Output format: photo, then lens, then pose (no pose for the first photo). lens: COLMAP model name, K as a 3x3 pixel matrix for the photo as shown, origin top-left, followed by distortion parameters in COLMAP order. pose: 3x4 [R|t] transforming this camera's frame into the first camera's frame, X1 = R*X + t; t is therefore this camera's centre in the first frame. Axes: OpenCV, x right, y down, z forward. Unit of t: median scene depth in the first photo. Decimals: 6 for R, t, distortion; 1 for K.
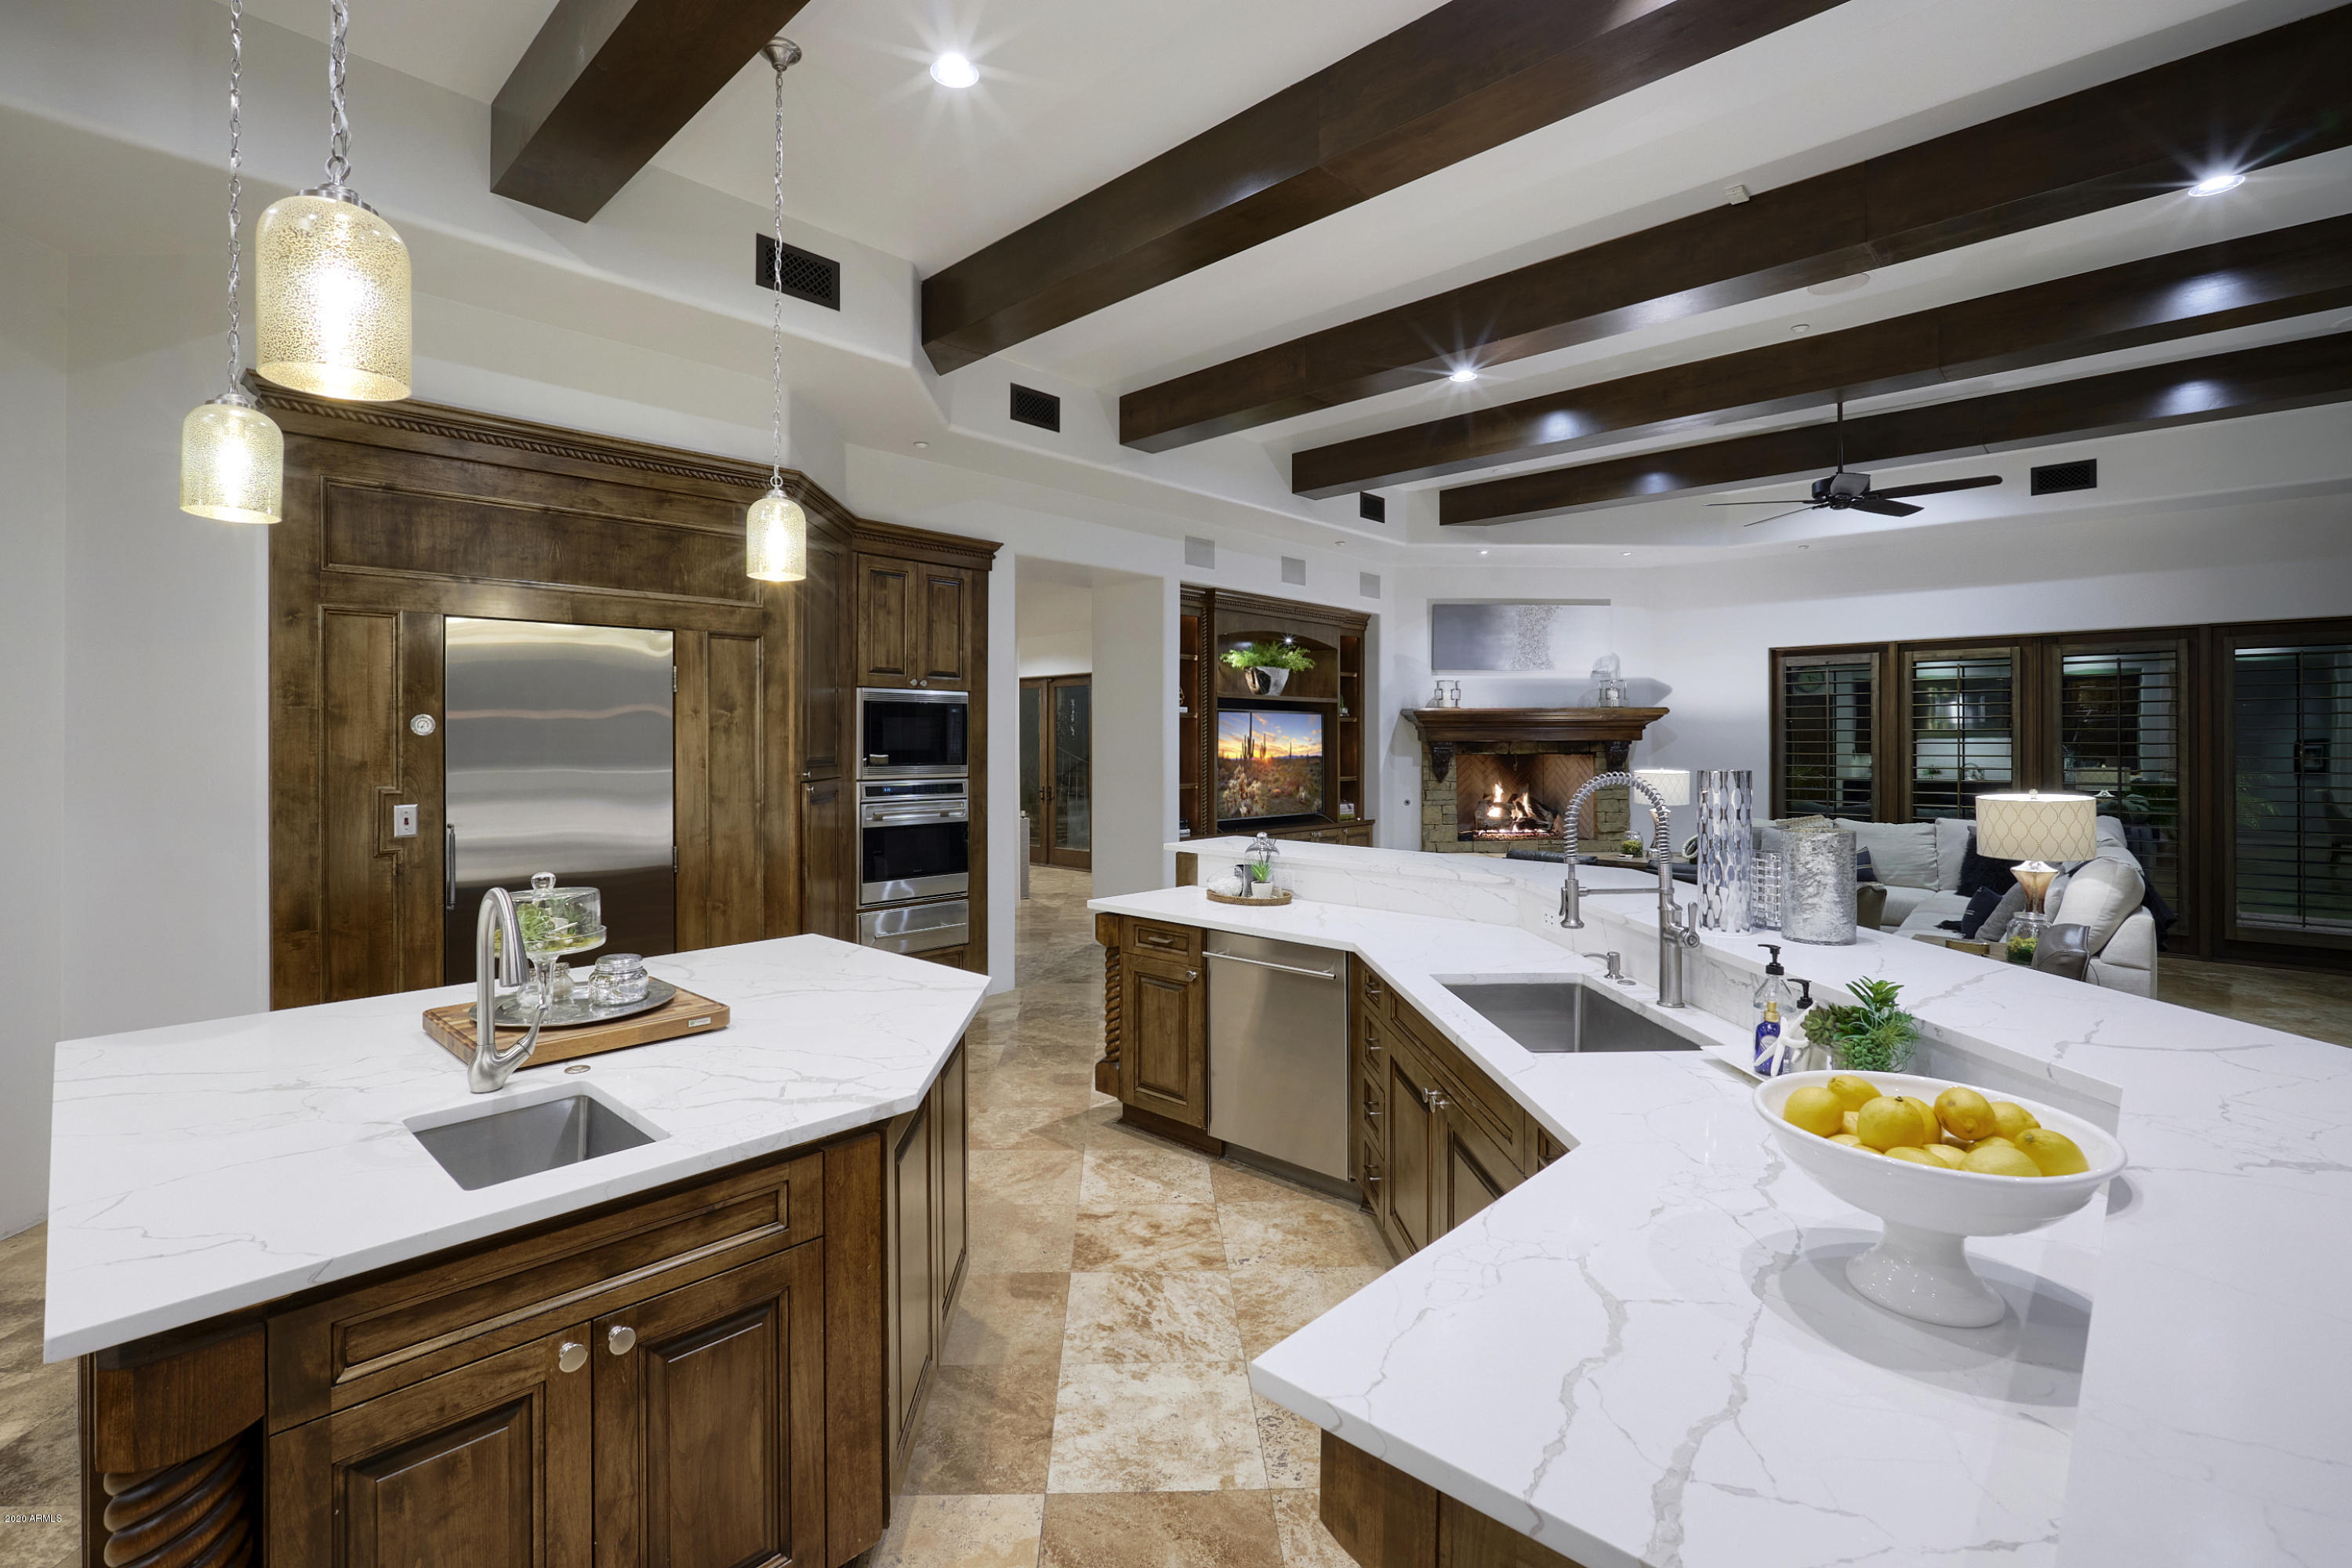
lens RADIAL K [[1042.7, 0, 1168.2], [0, 1042.7, 743.5], [0, 0, 1]] dist [-0.020153, 0.007122]
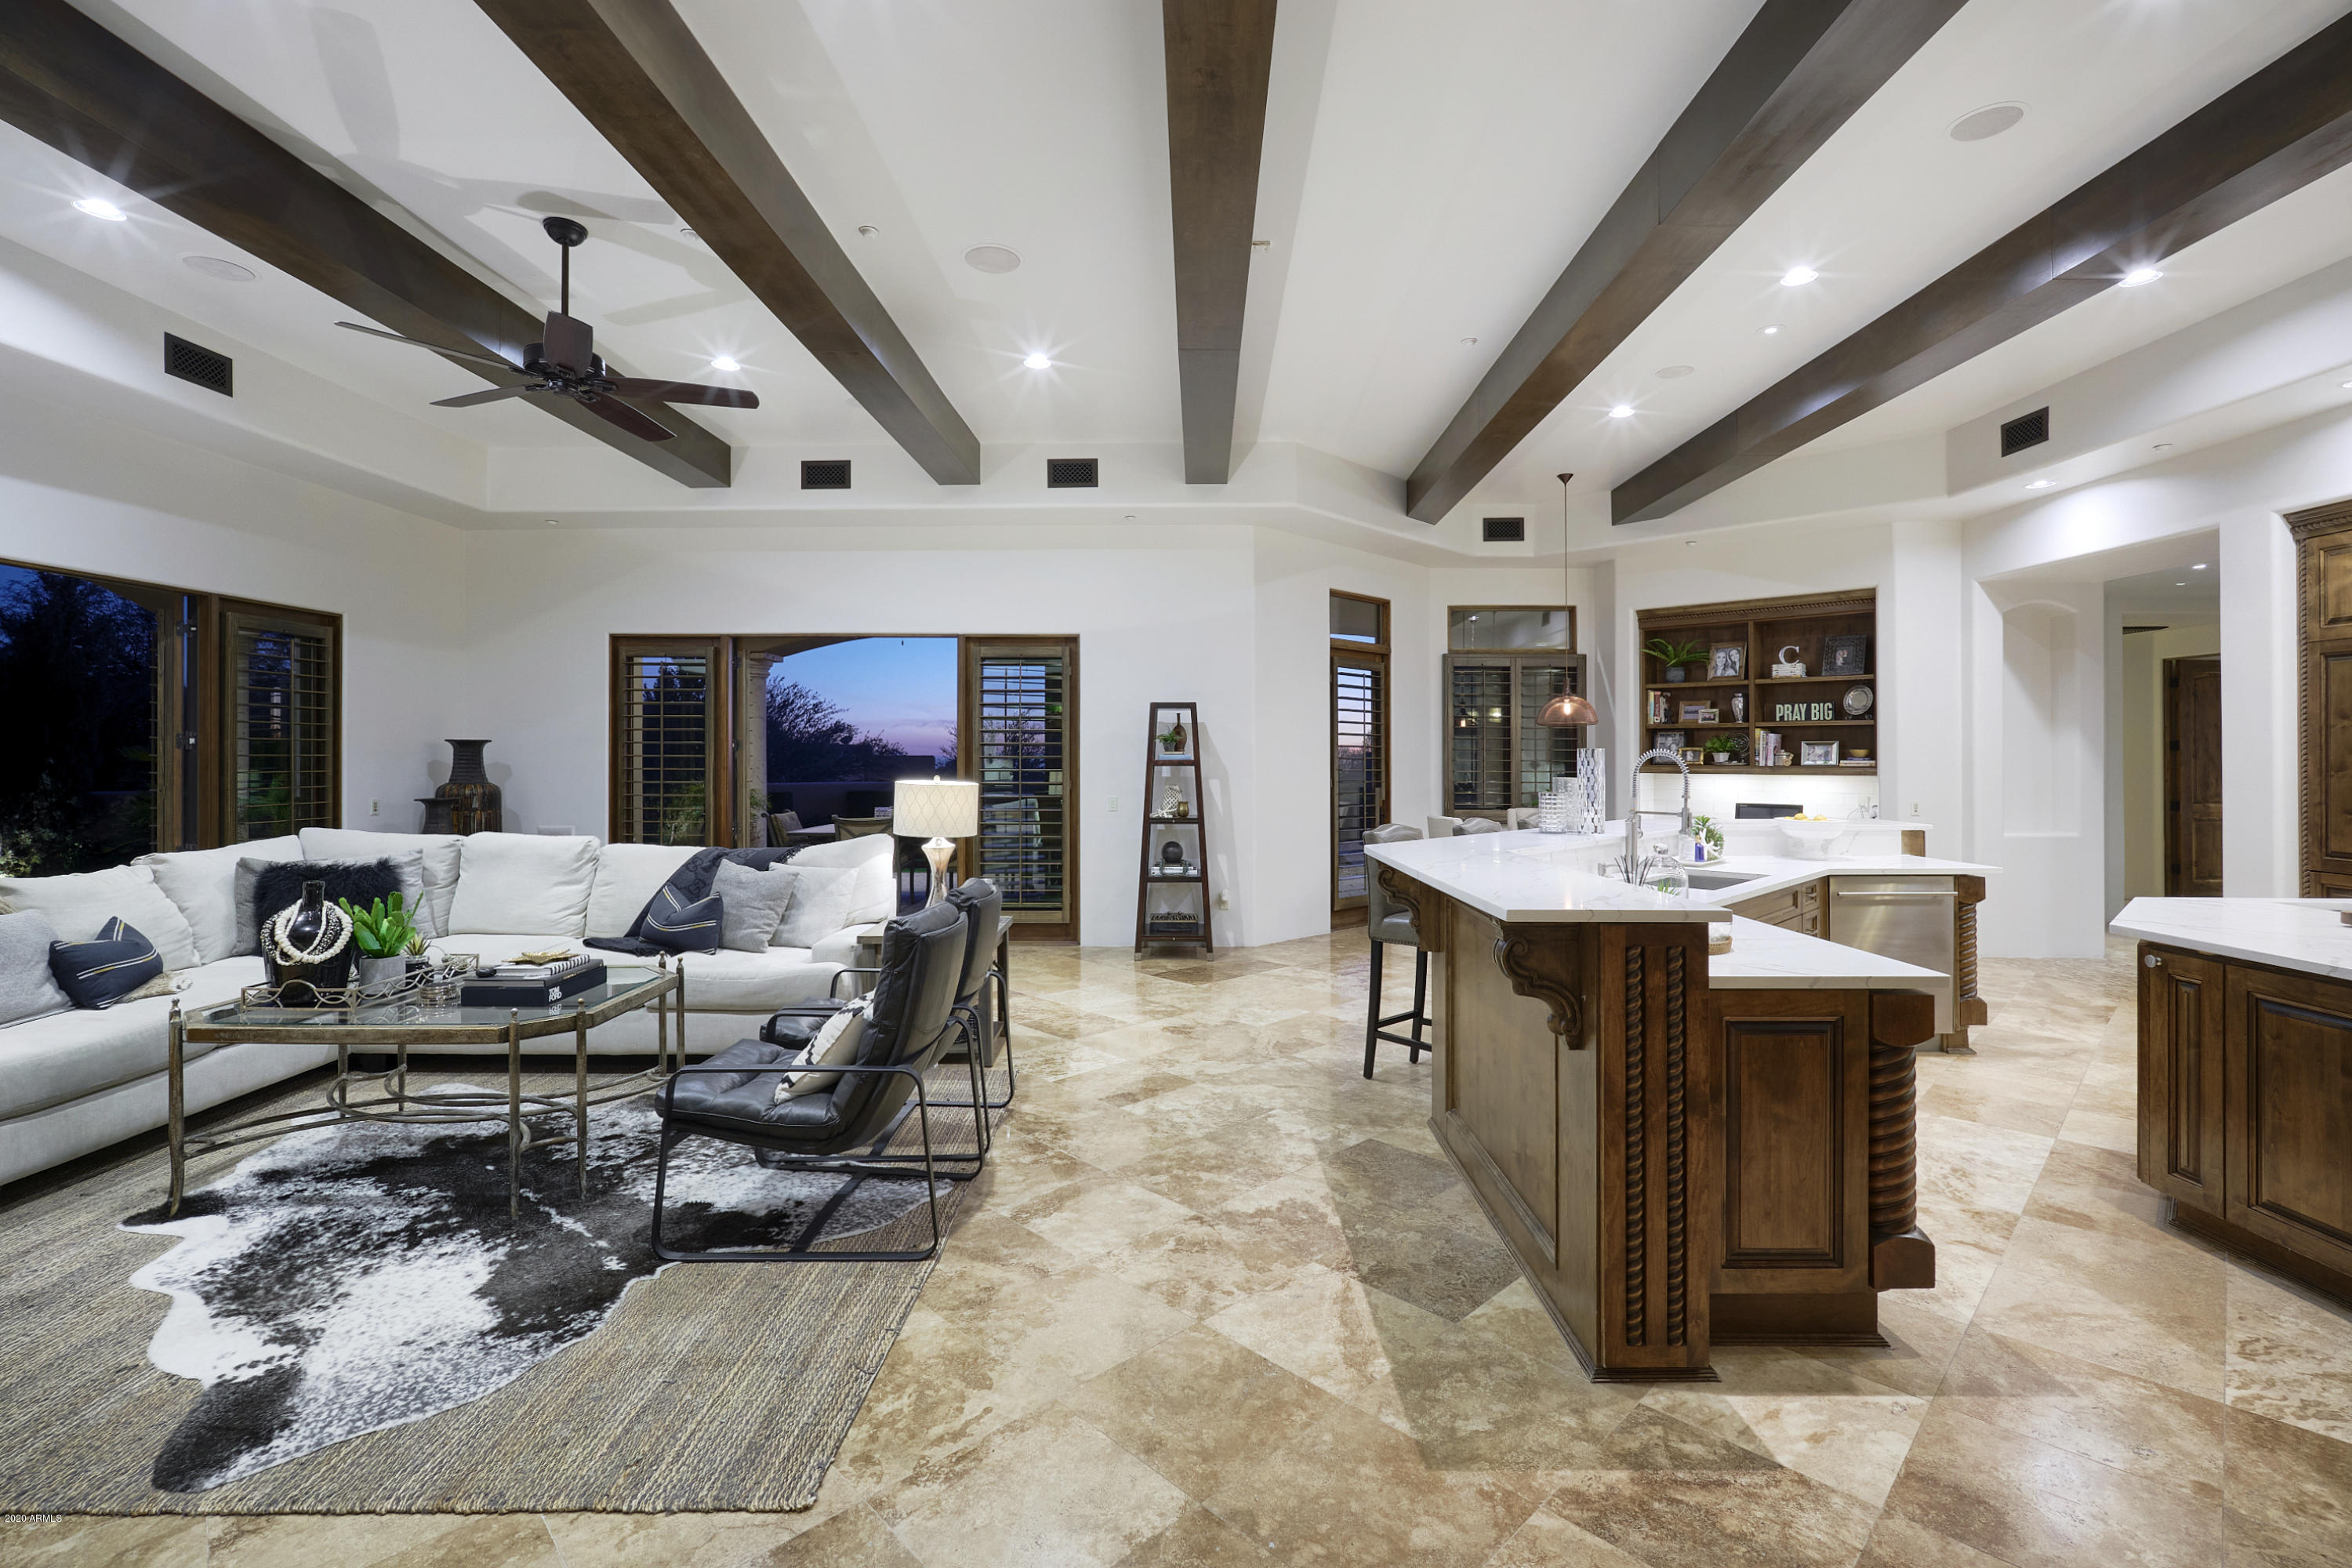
lens RADIAL K [[1042.7, 0, 1168.2], [0, 1042.7, 743.5], [0, 0, 1]] dist [-0.020153, 0.007122]
pose [[-0.672862, 0.008874, 0.739715, -0.104223], [0.000580, 0.999934, -0.011469, 0.012289], [-0.739768, -0.007288, -0.672822, 0.834307]]
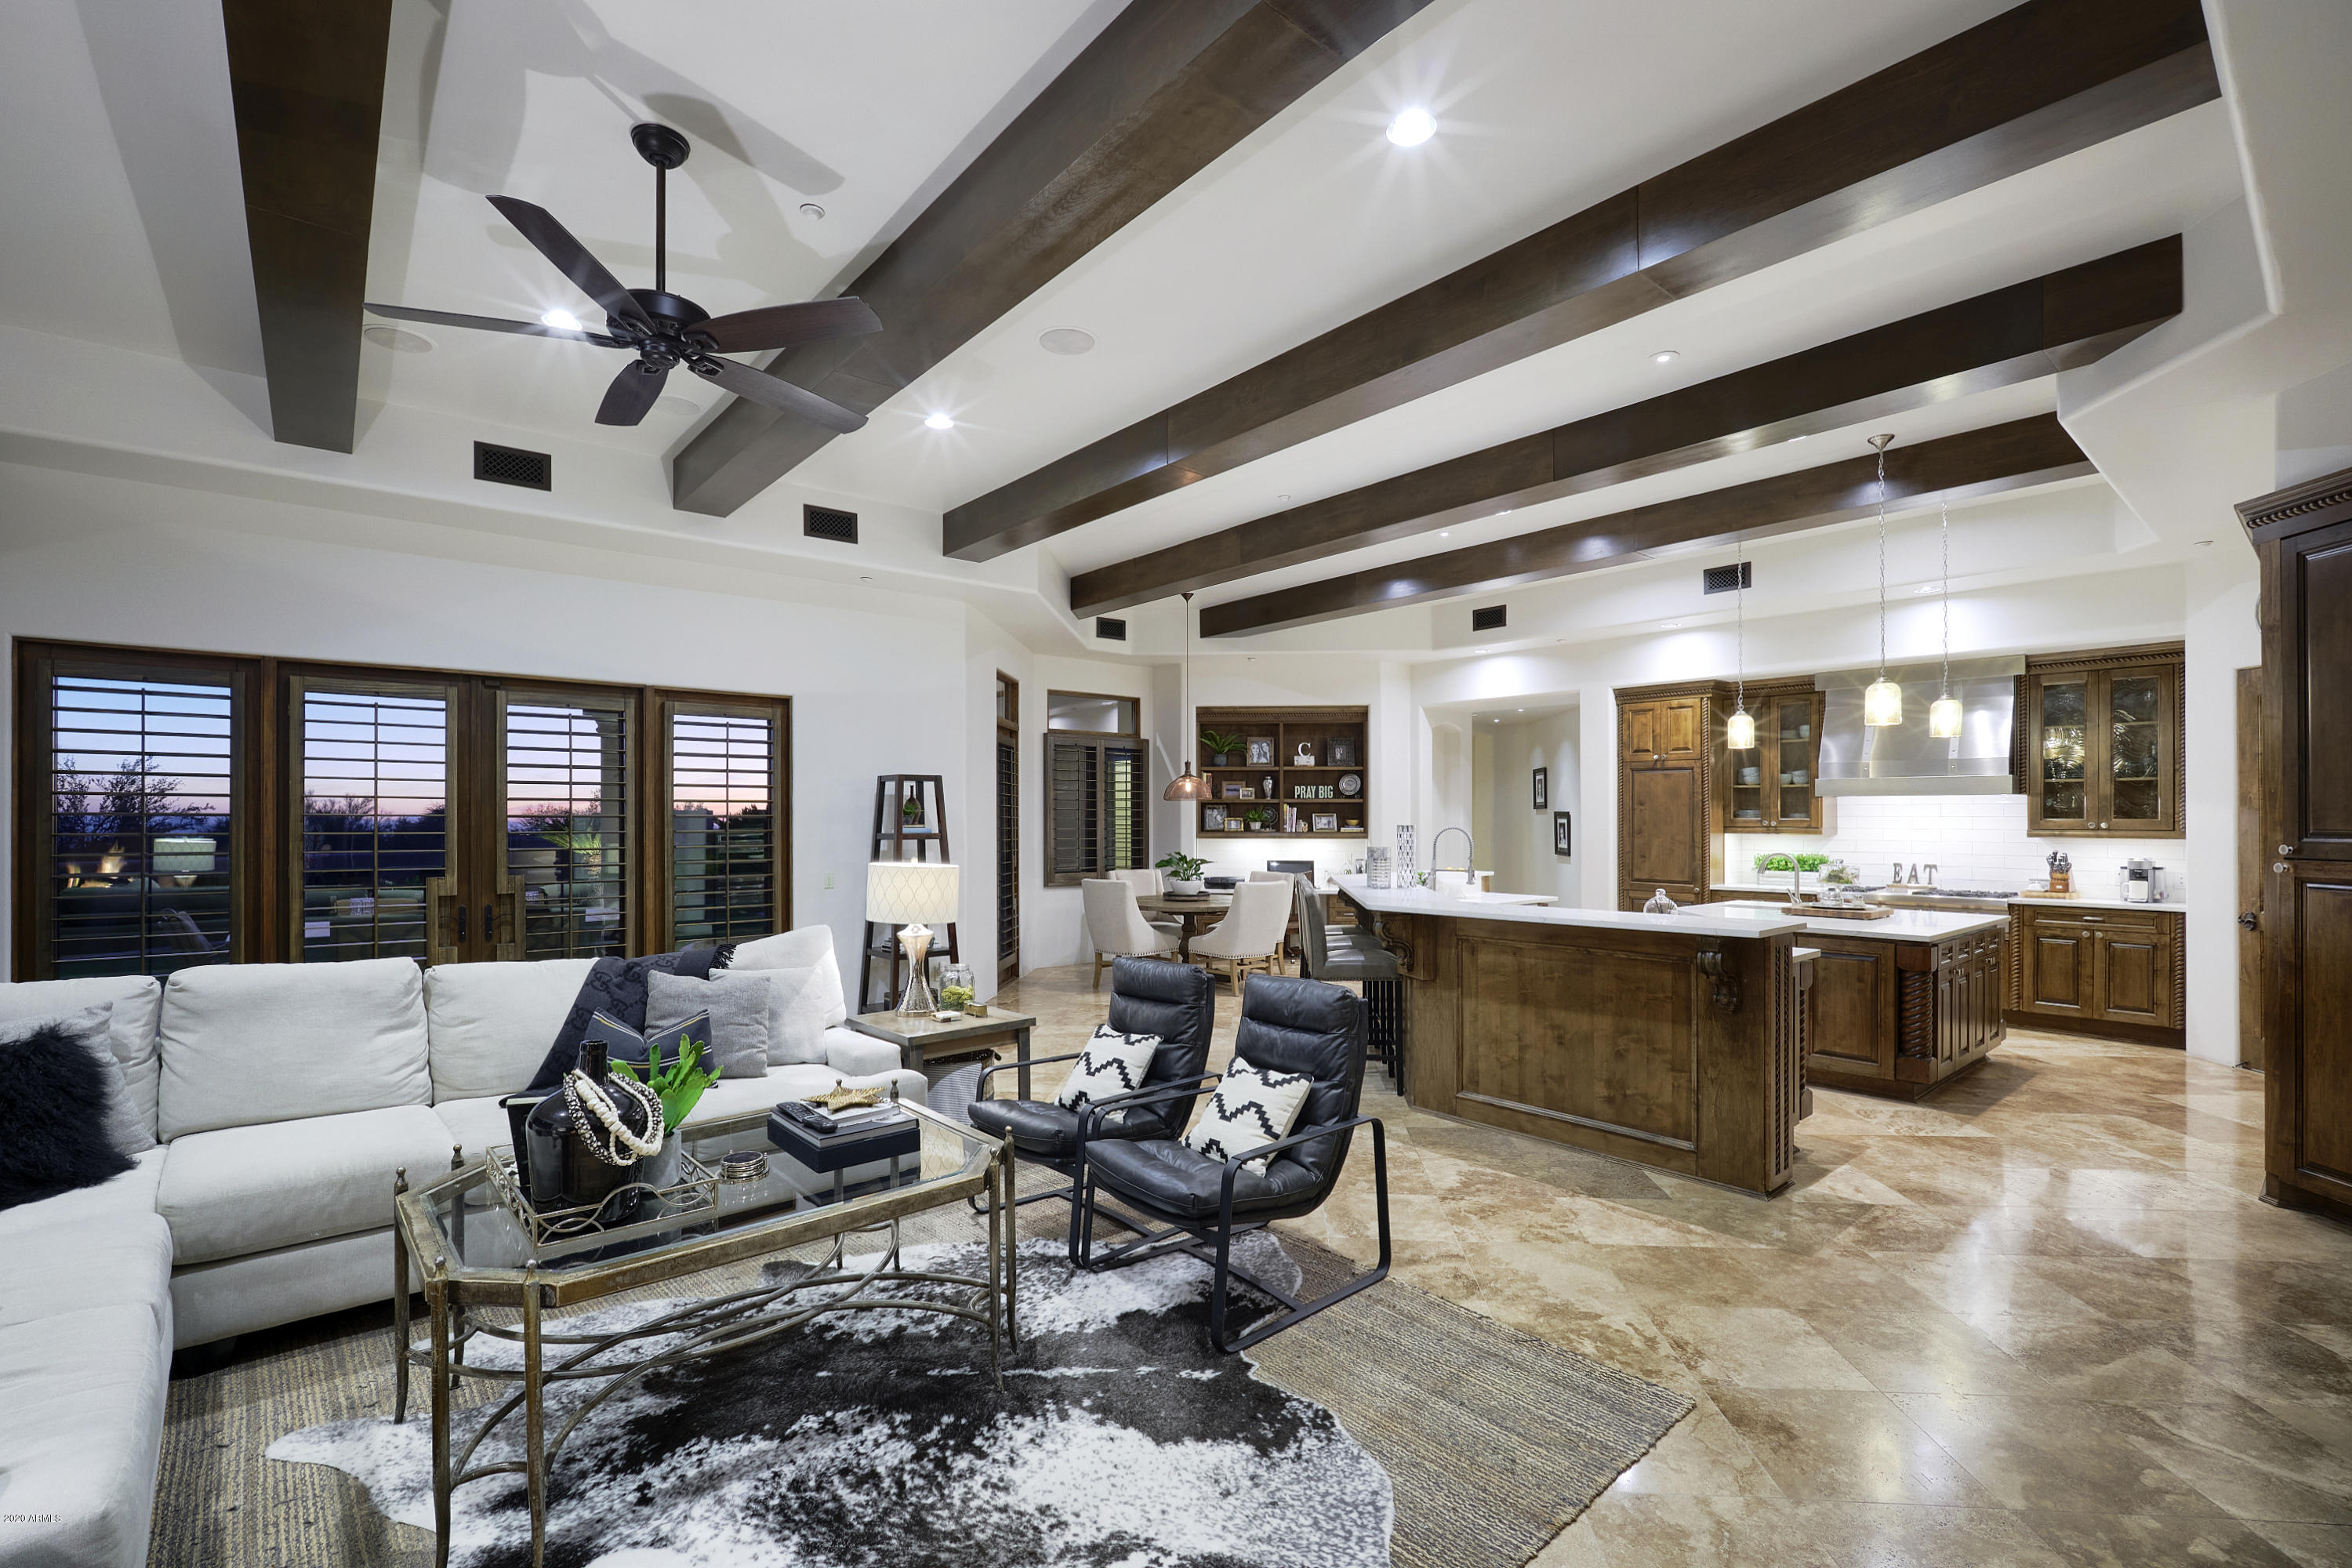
lens RADIAL K [[1030.3, 0, 1166.9], [0, 1030.3, 806.8], [0, 0, 1]] dist [-0.013720, 0.000269]
pose [[-0.992737, 0.002947, 0.120269, 0.231876], [0.001889, 0.999958, -0.008913, 0.002351], [-0.120290, -0.008622, -0.992701, 1.058542]]
